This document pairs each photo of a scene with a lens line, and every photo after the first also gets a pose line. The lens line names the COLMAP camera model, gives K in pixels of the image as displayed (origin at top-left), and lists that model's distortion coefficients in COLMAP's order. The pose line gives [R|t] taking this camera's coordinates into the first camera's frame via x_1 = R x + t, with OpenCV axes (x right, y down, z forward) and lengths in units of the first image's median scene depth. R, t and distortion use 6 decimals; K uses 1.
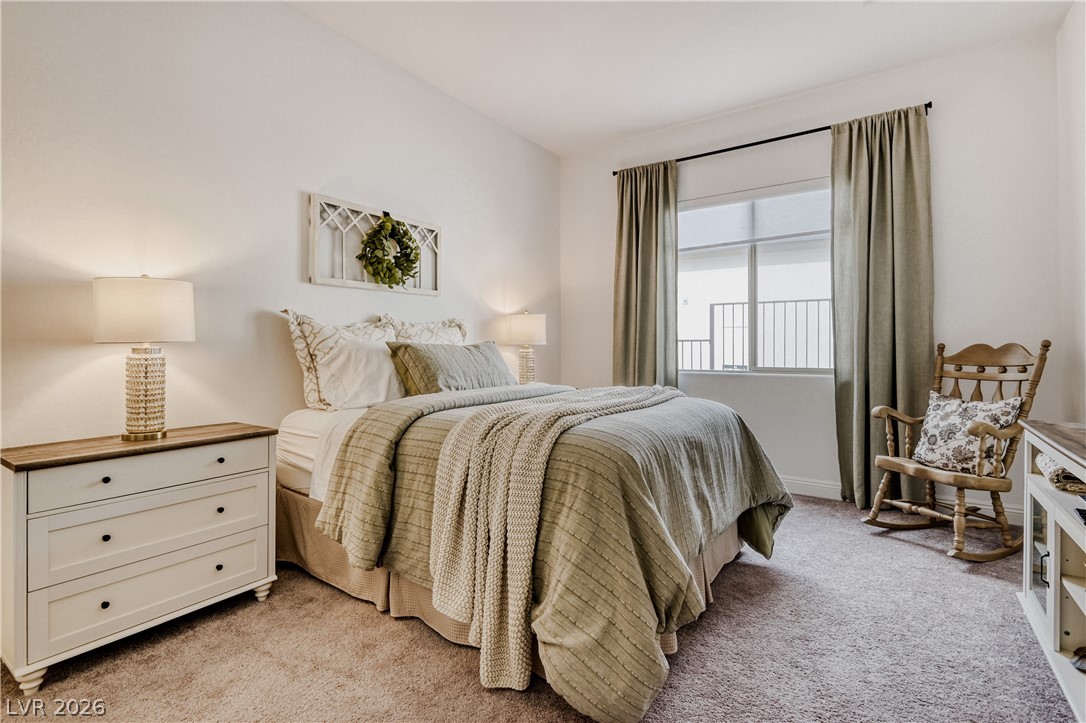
lens RADIAL K [[513.7, 0, 541.2], [0, 513.7, 351.8], [0, 0, 1]] dist [0.003835, -0.016692]
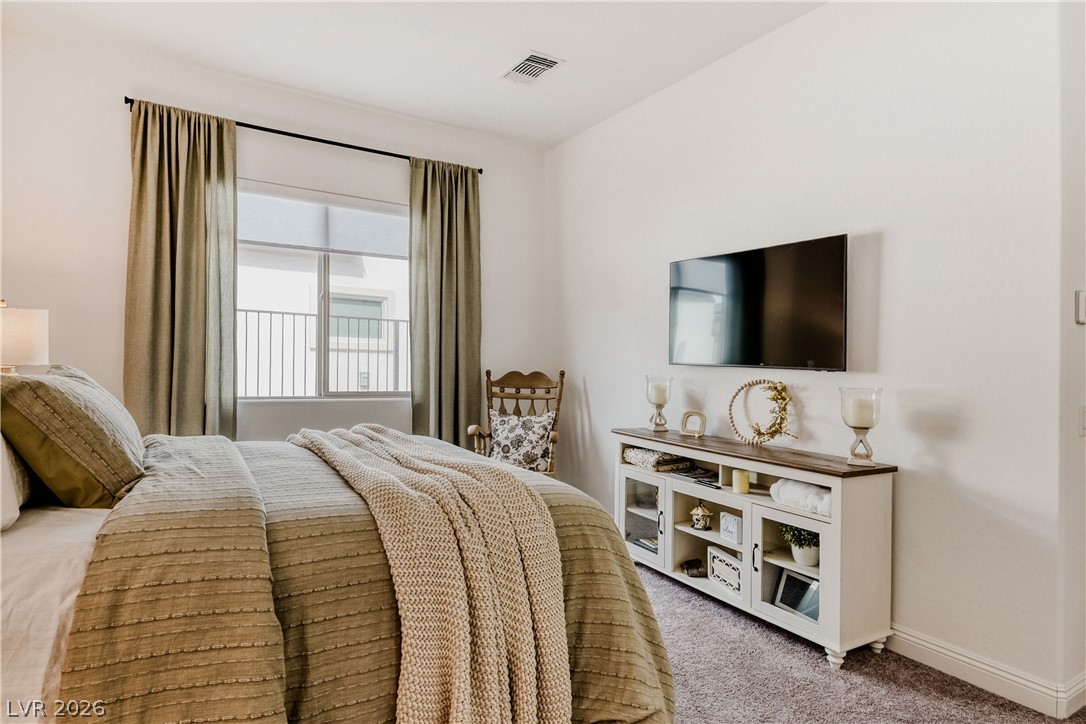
lens RADIAL K [[572.7, 0, 543.0], [0, 572.7, 362.0], [0, 0, 1]] dist [-0.001023, -0.000467]
pose [[0.424812, 0.014370, 0.905168, -0.409387], [-0.019960, 0.999780, -0.006504, -0.028669], [-0.905062, -0.015304, 0.425005, 0.294993]]
